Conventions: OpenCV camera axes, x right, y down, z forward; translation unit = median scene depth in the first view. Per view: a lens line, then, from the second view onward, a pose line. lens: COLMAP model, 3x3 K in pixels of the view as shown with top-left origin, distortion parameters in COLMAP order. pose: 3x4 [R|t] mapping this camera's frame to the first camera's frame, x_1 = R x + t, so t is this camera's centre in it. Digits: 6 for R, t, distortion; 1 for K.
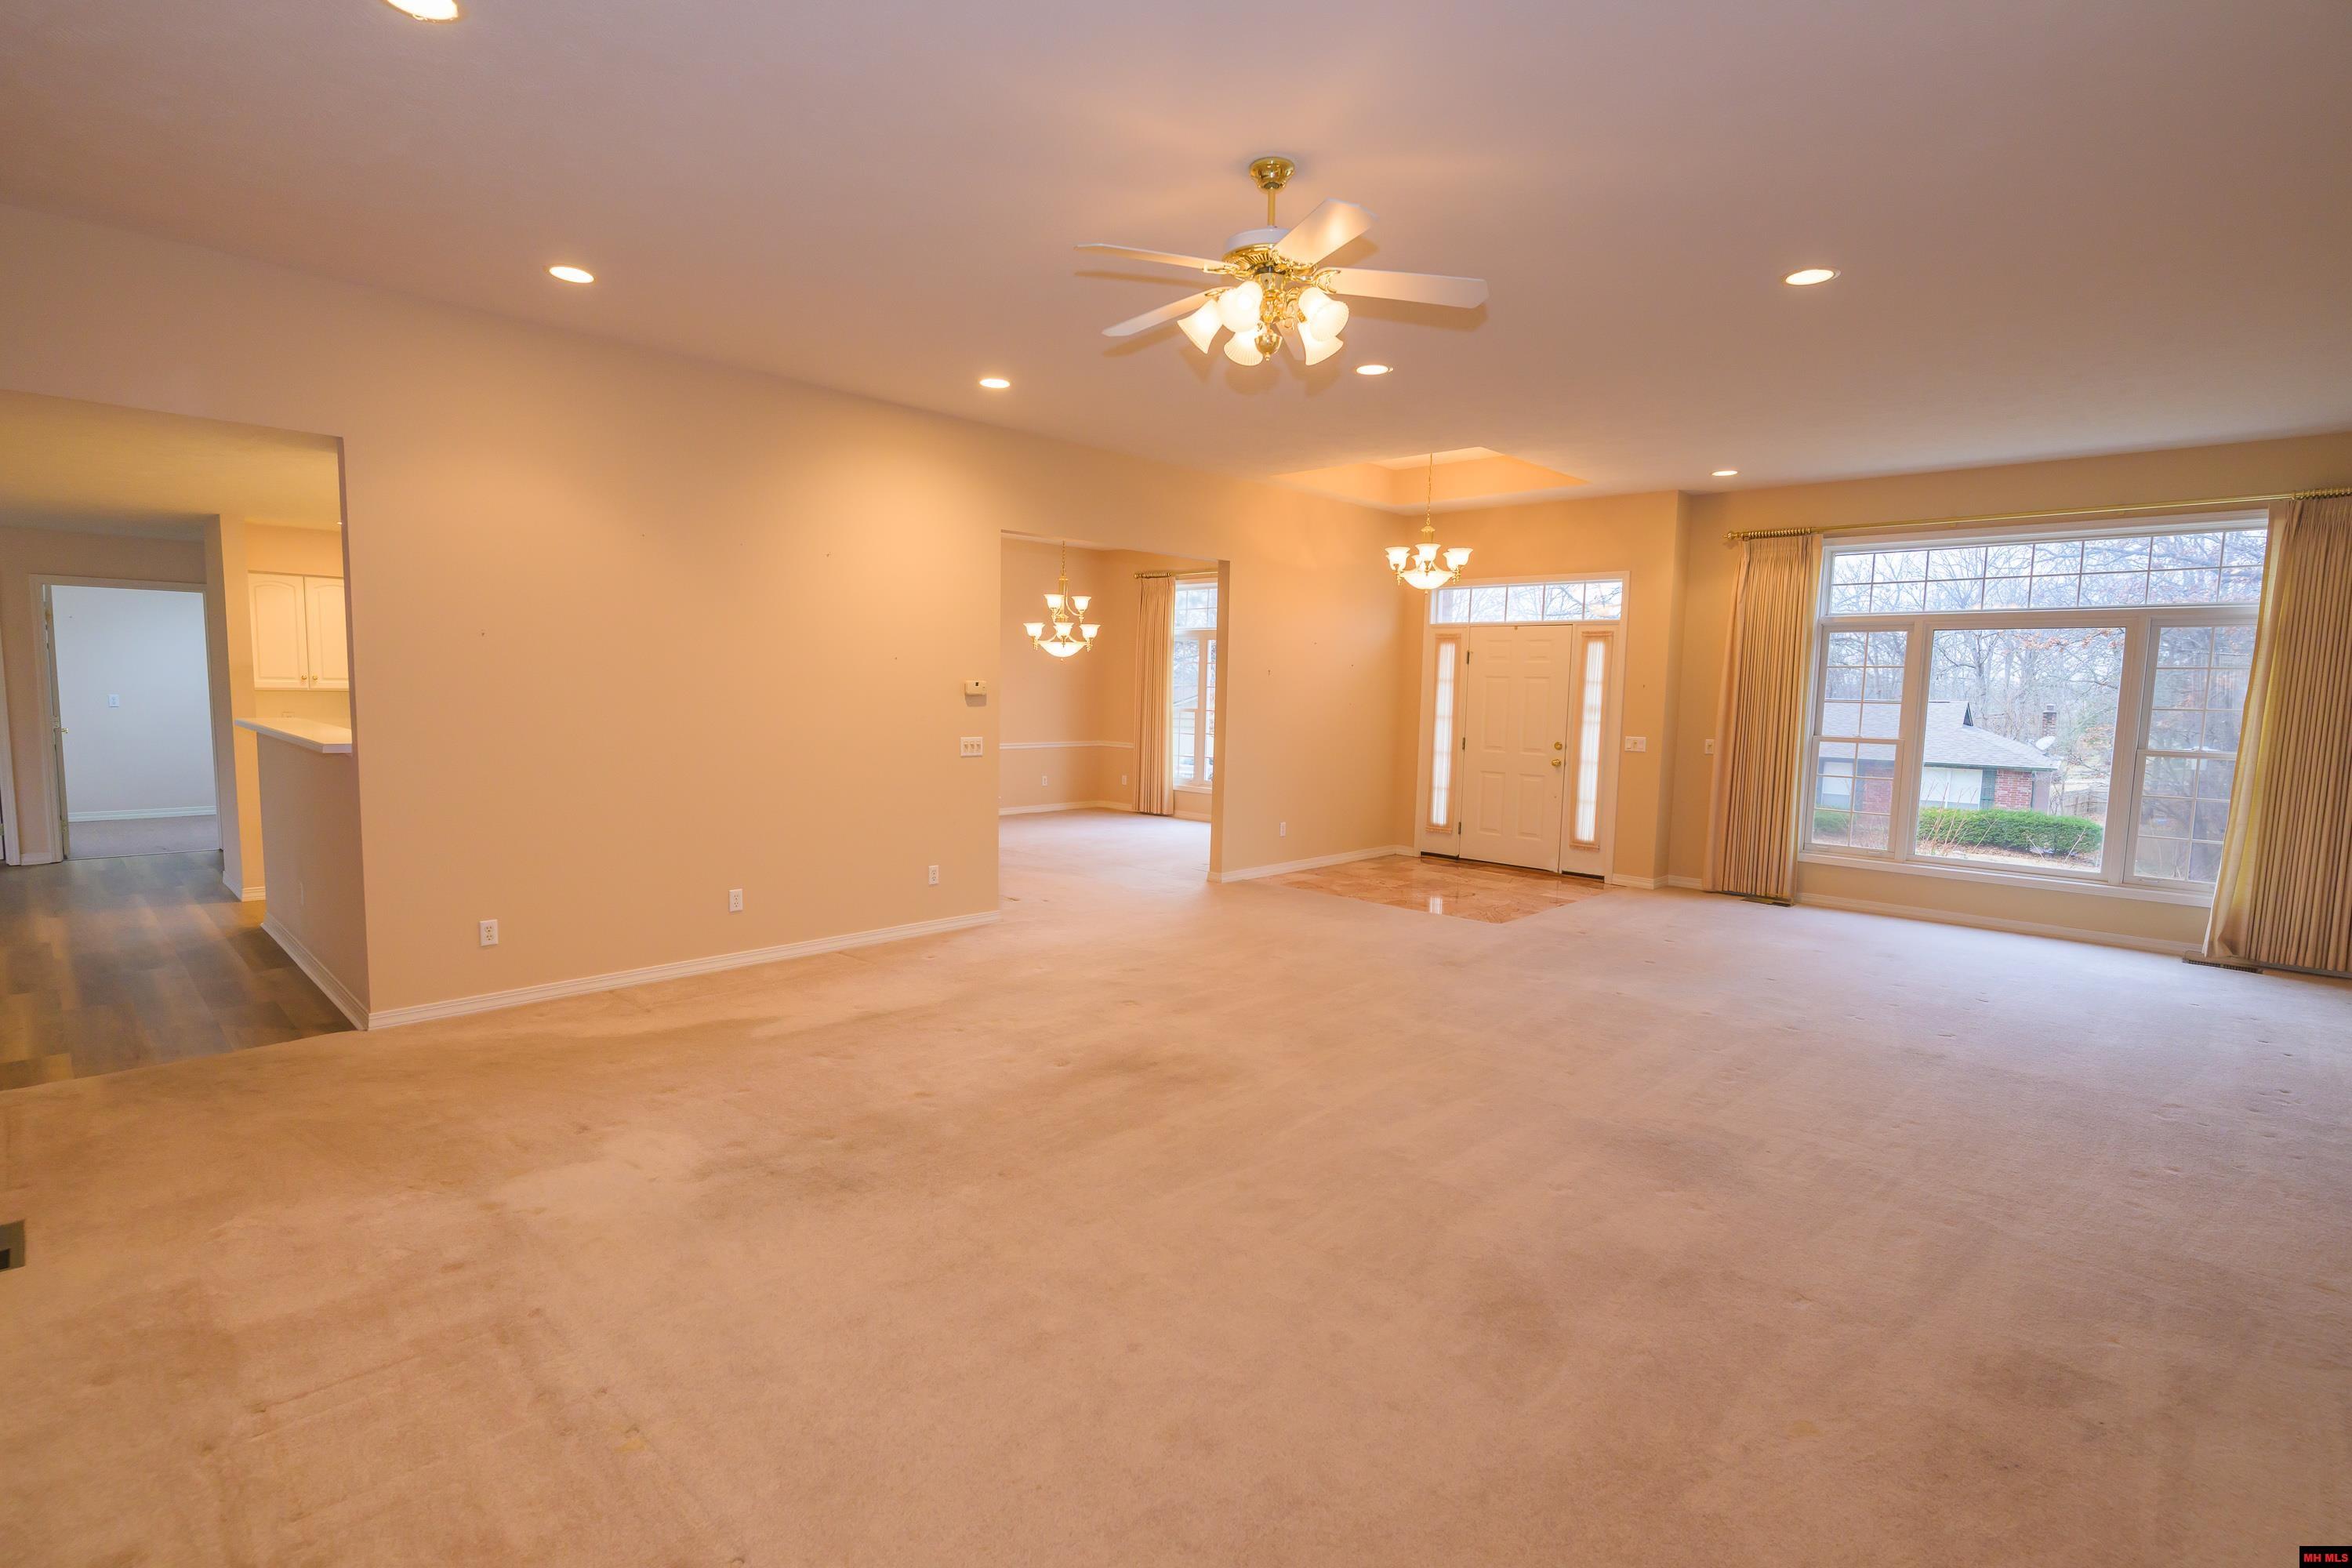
lens RADIAL K [[1121.5, 0, 1167.9], [0, 1121.5, 788.4], [0, 0, 1]] dist [0.000222, 0.000305]
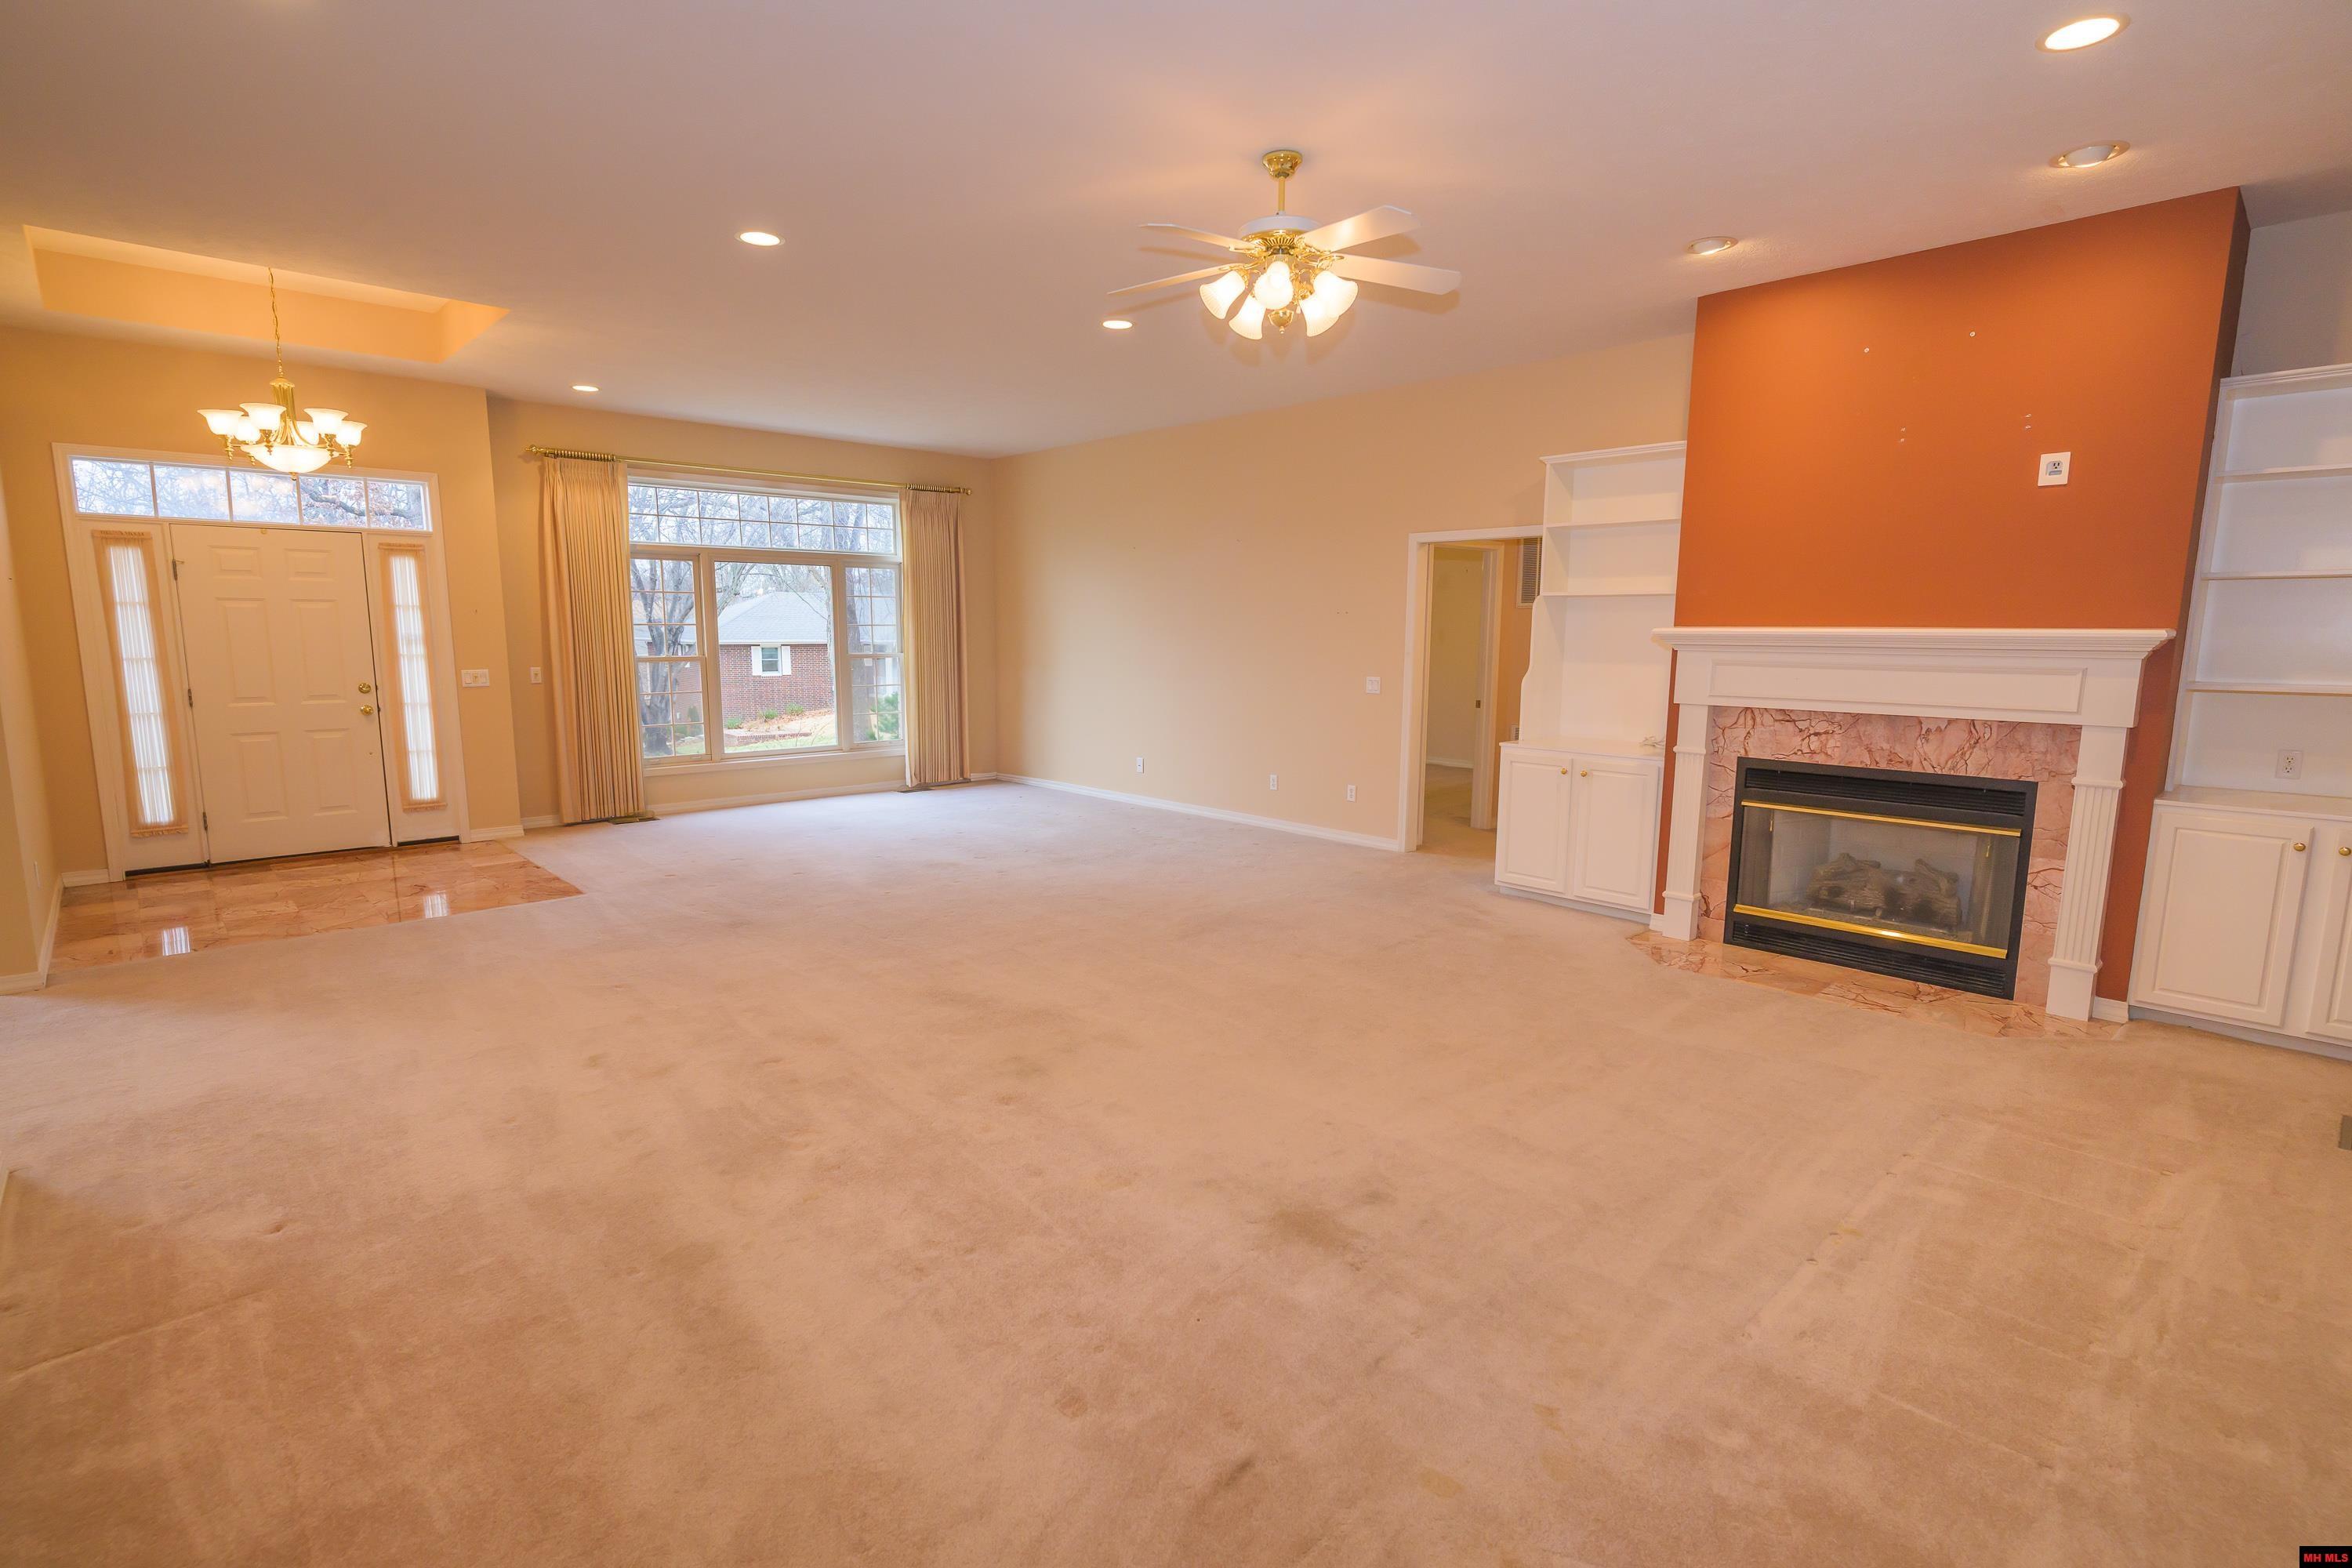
lens RADIAL K [[1121.5, 0, 1167.9], [0, 1121.5, 788.4], [0, 0, 1]] dist [0.000222, 0.000305]
pose [[0.054800, -0.167062, 0.984422, -0.425212], [0.087154, 0.982941, 0.161959, -0.049384], [-0.994686, 0.076921, 0.068425, 0.409613]]
